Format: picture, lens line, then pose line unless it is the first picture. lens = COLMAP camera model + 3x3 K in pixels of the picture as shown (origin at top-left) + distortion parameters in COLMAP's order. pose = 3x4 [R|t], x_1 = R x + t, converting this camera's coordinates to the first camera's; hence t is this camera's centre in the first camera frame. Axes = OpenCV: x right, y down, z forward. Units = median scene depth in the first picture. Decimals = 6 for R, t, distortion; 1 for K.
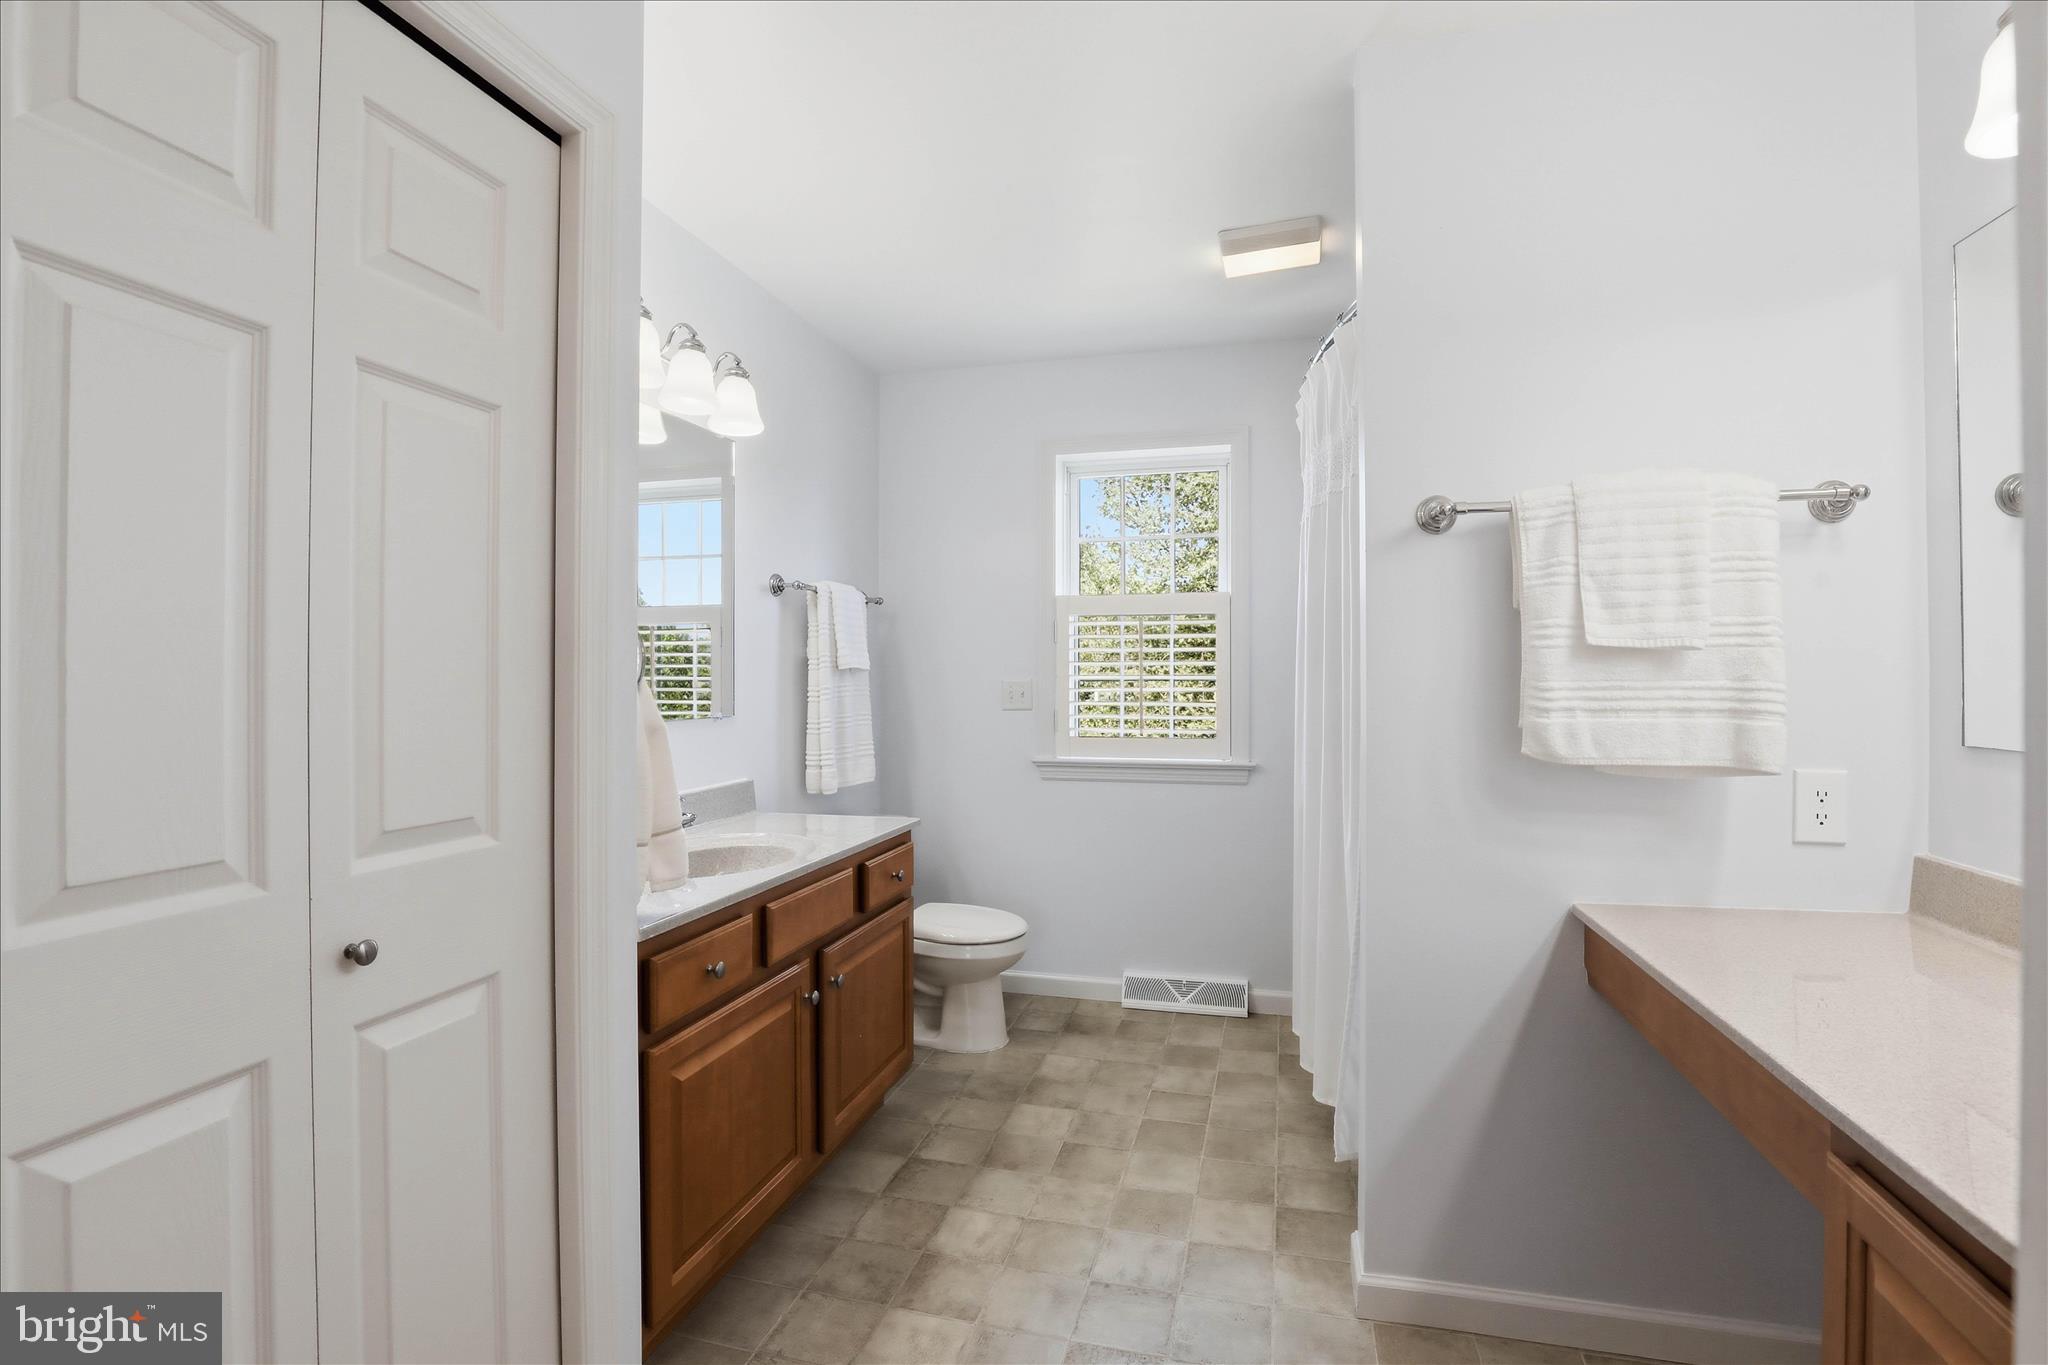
lens RADIAL K [[947.9, 0, 1018.5], [0, 947.9, 673.8], [0, 0, 1]] dist [-0.030536, 0.001413]
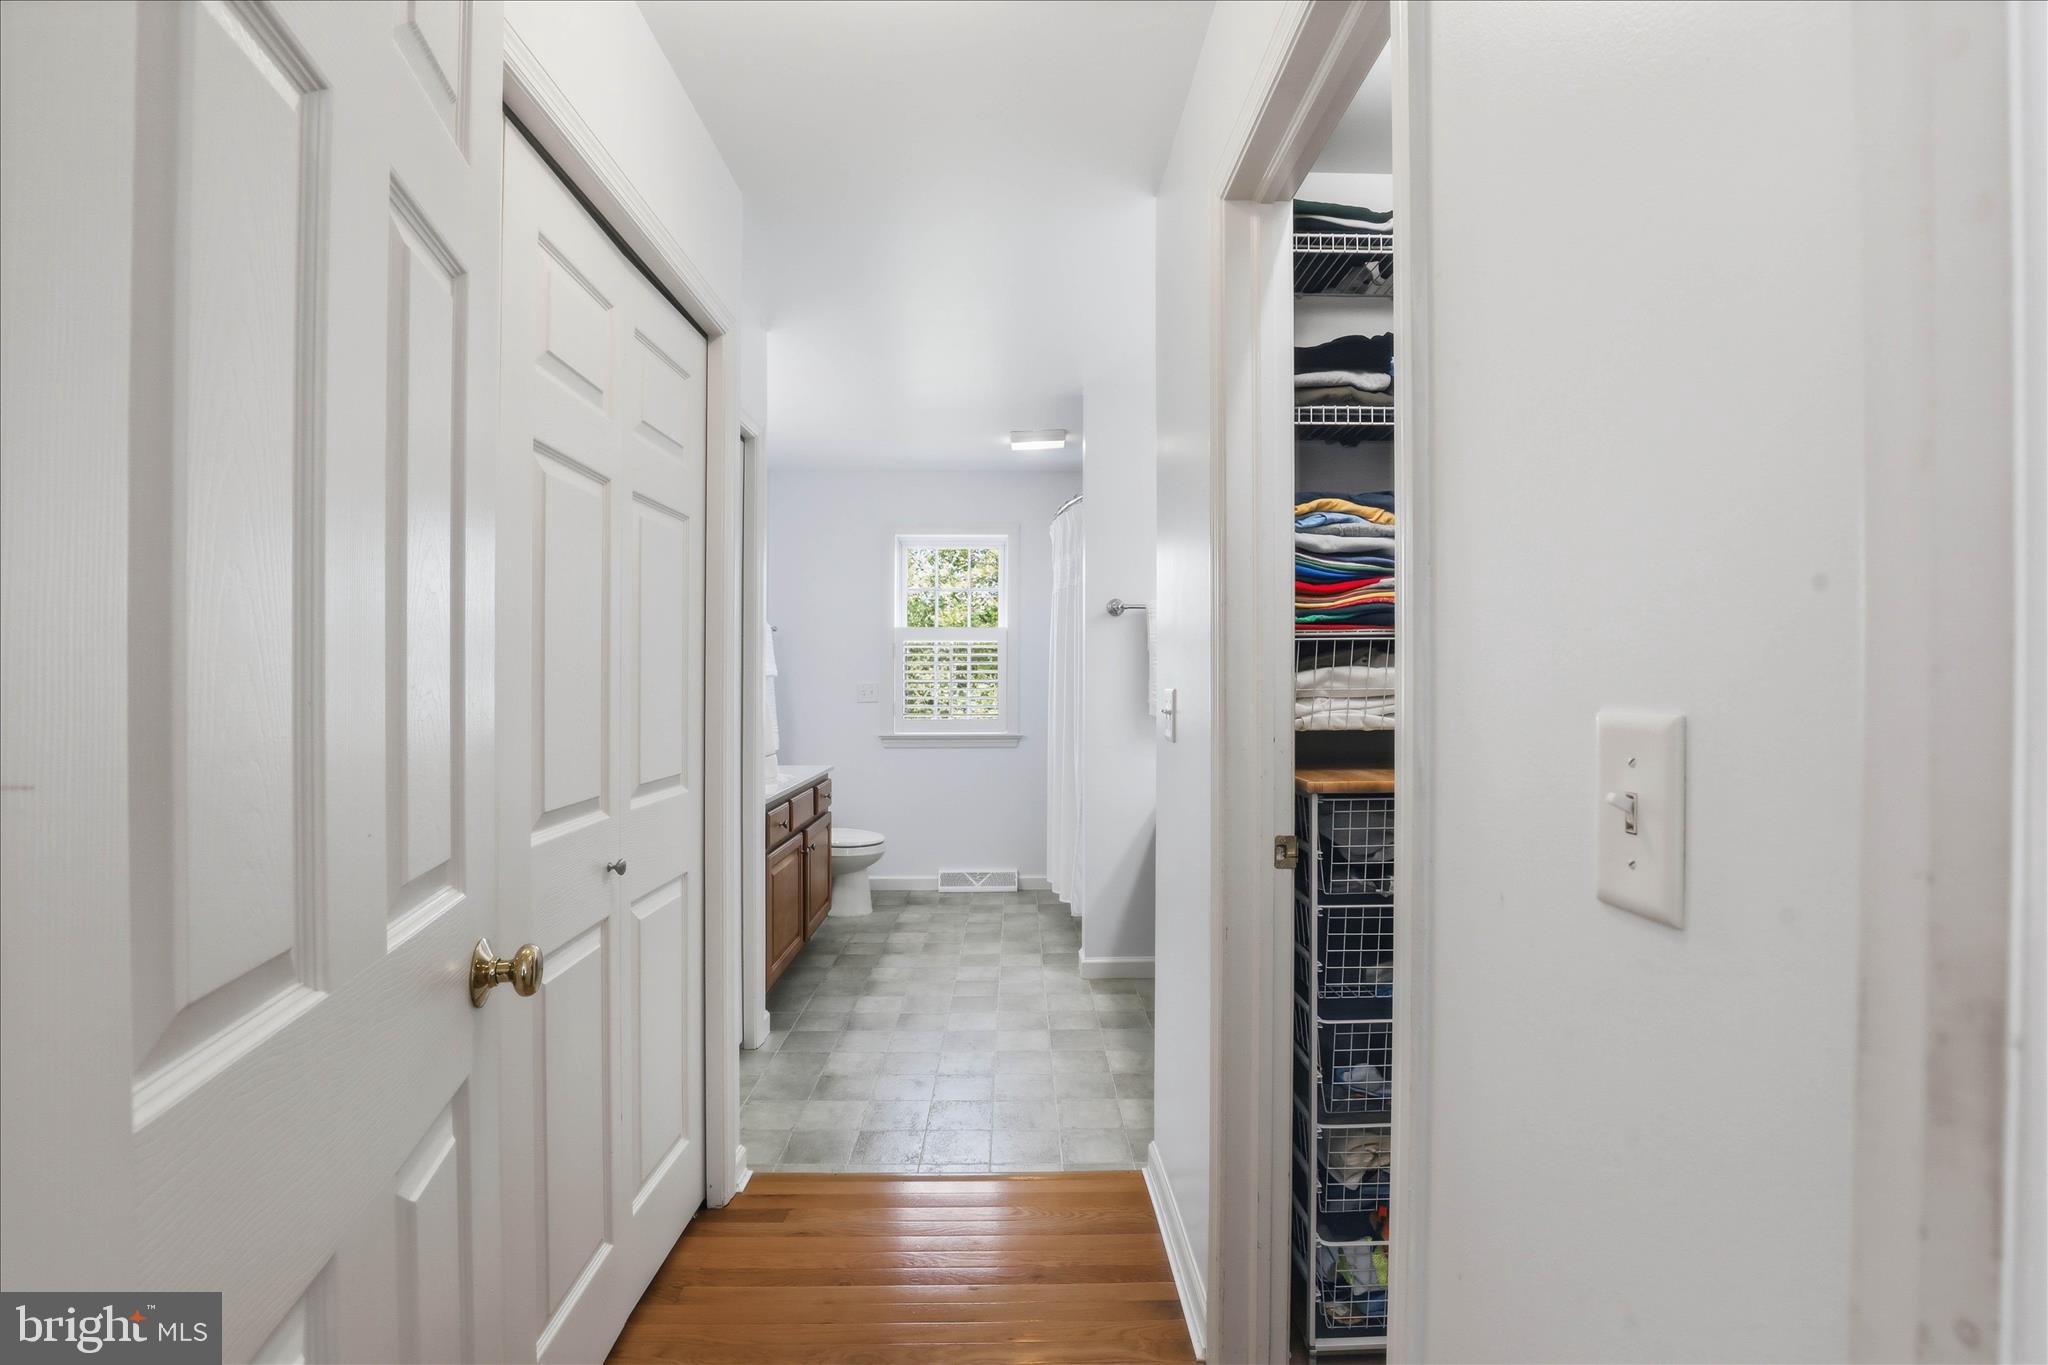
lens RADIAL K [[947.9, 0, 1022.0], [0, 947.9, 673.2], [0, 0, 1]] dist [-0.030536, 0.001413]
pose [[0.961038, 0.005625, 0.276359, -0.277731], [-0.004704, 0.999981, -0.003995, -0.005025], [-0.276376, 0.002539, 0.961046, -0.784084]]
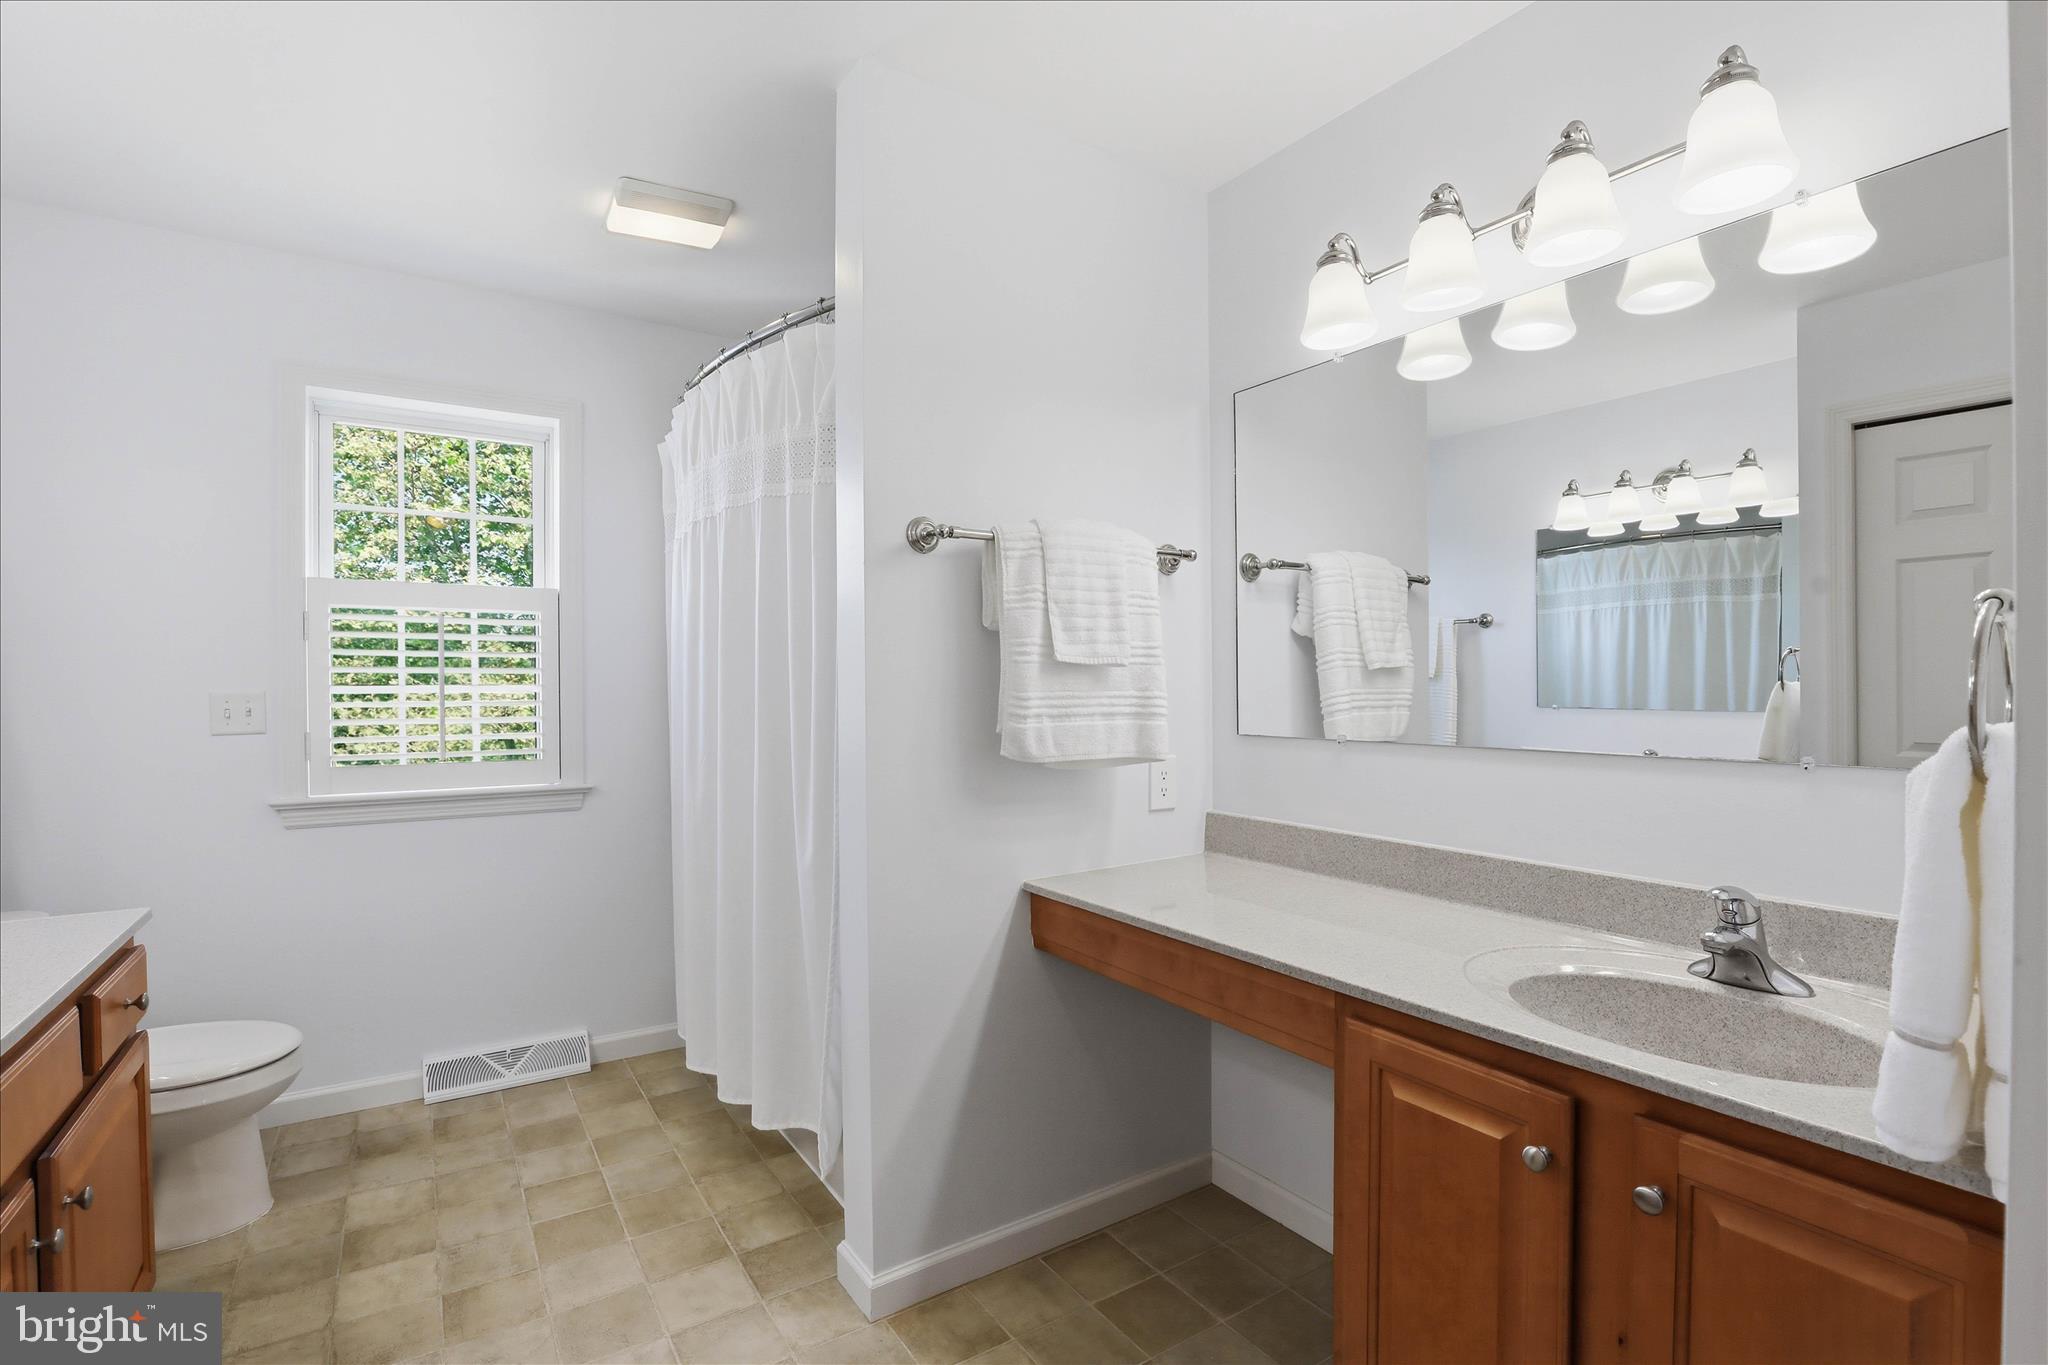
lens RADIAL K [[947.9, 0, 1033.4], [0, 947.9, 696.4], [0, 0, 1]] dist [-0.030536, 0.001413]
pose [[0.654926, -0.006814, 0.755662, -0.206881], [-0.003295, 0.999924, 0.011873, -0.000225], [-0.755686, -0.010266, 0.654854, 0.153788]]
